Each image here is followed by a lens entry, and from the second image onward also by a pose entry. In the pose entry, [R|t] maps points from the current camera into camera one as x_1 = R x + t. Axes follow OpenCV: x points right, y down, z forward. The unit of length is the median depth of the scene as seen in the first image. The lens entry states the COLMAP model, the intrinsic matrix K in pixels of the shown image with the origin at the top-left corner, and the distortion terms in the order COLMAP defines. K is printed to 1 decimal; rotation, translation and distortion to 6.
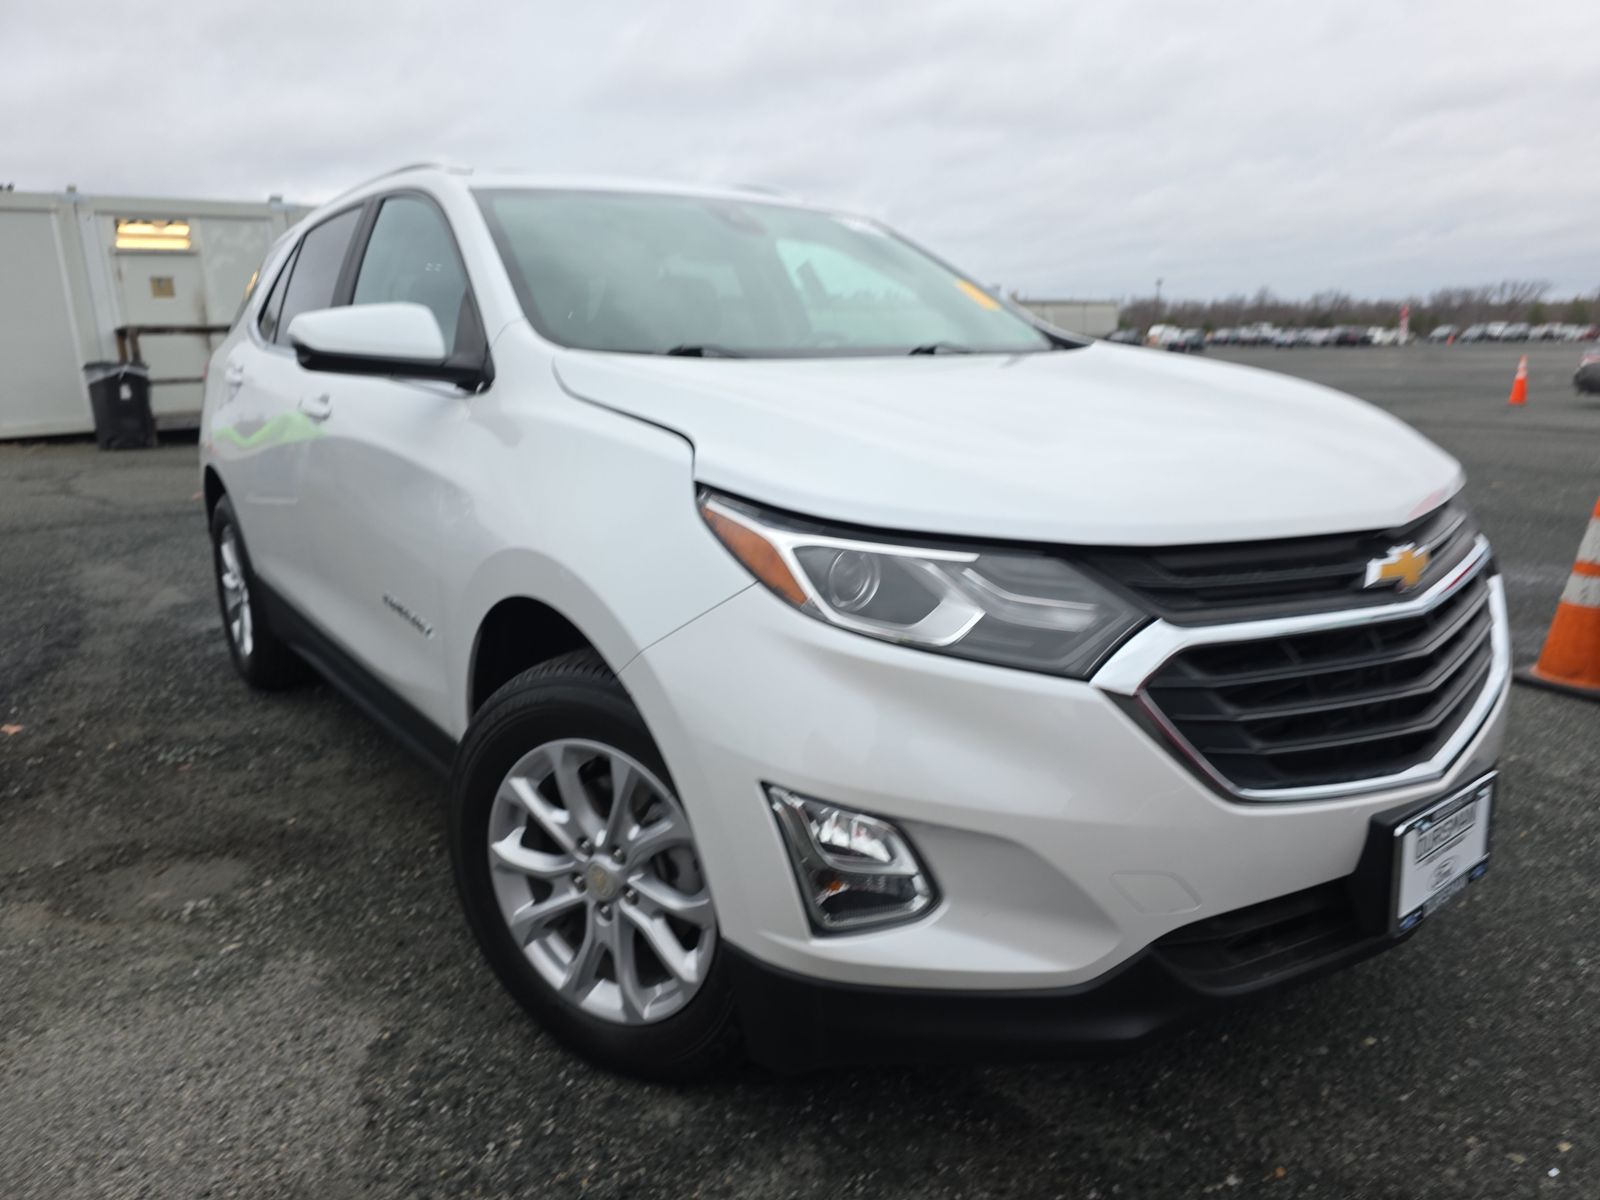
lens RADIAL K [[1086.6, 0, 805.3], [0, 1086.6, 604.0], [0, 0, 1]] dist [0.023069, -0.030261]
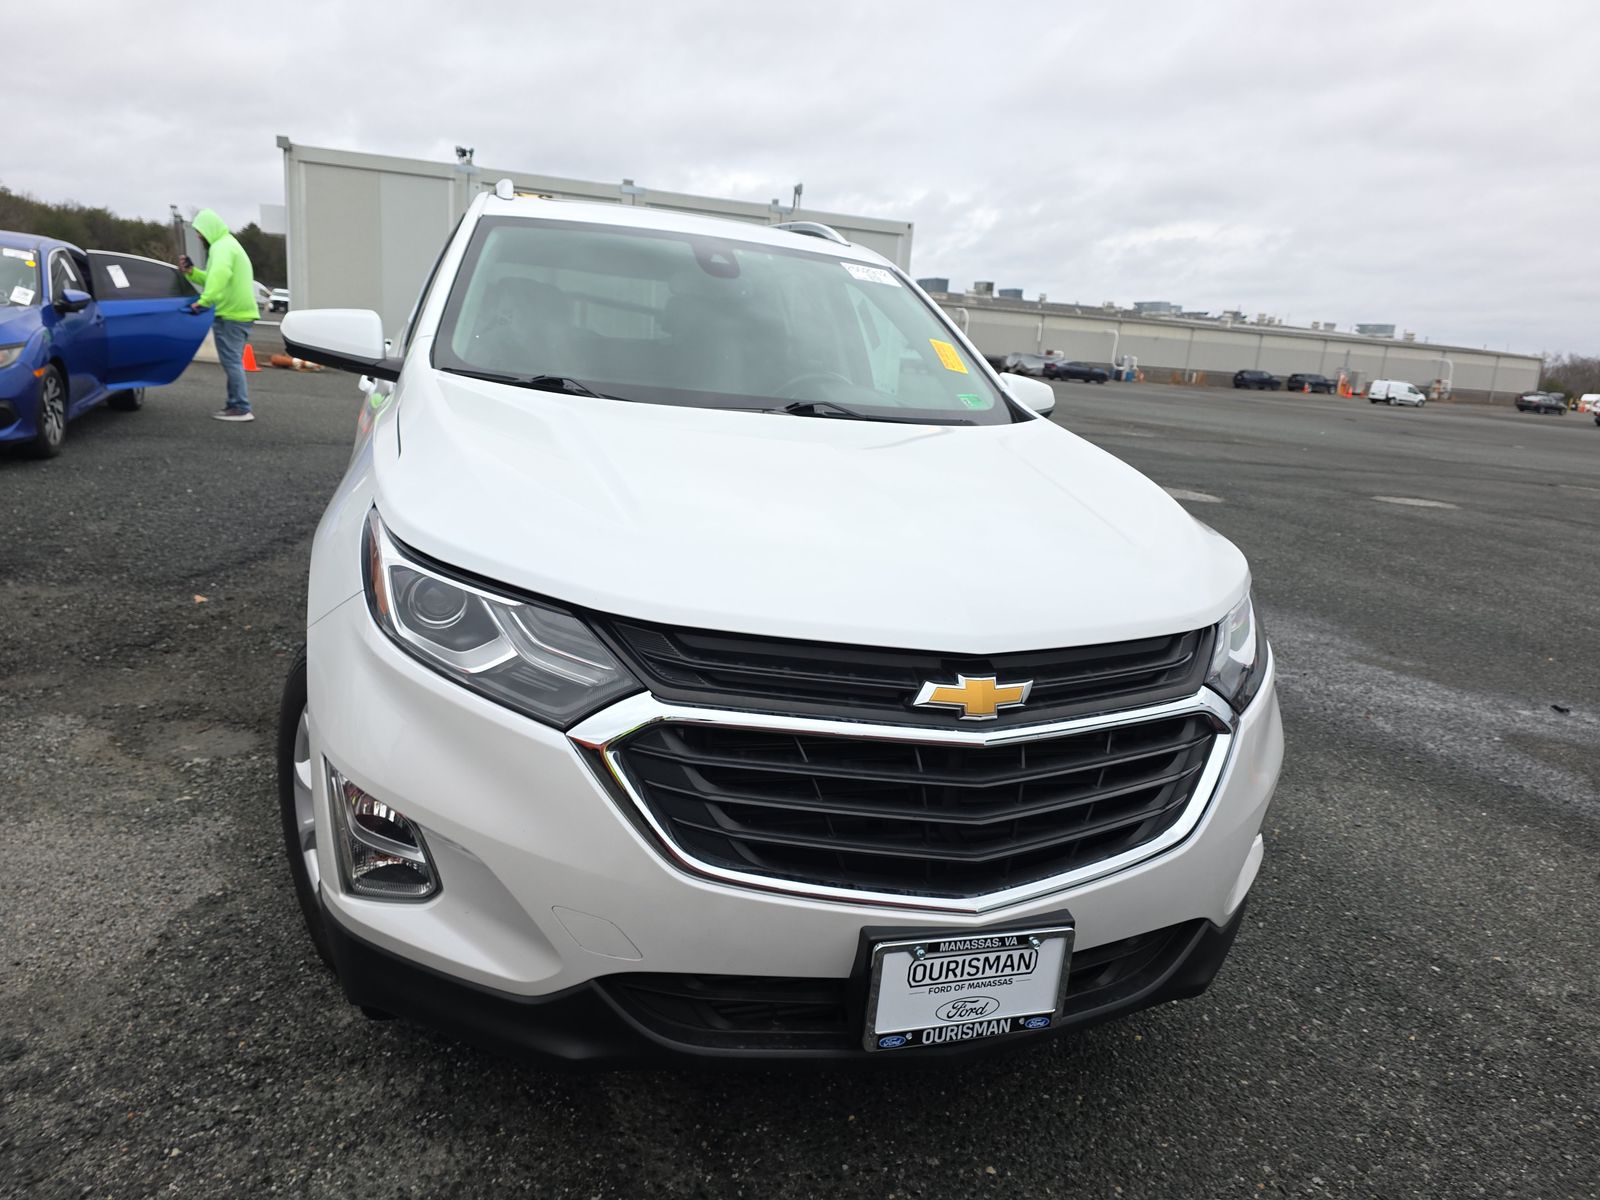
lens RADIAL K [[1086.6, 0, 816.1], [0, 1086.6, 599.9], [0, 0, 1]] dist [0.023069, -0.030261]
pose [[0.935326, 0.189117, -0.298997, 0.654030], [-0.189044, 0.981527, 0.029449, -0.115040], [0.299043, 0.028980, 0.953800, 0.007754]]
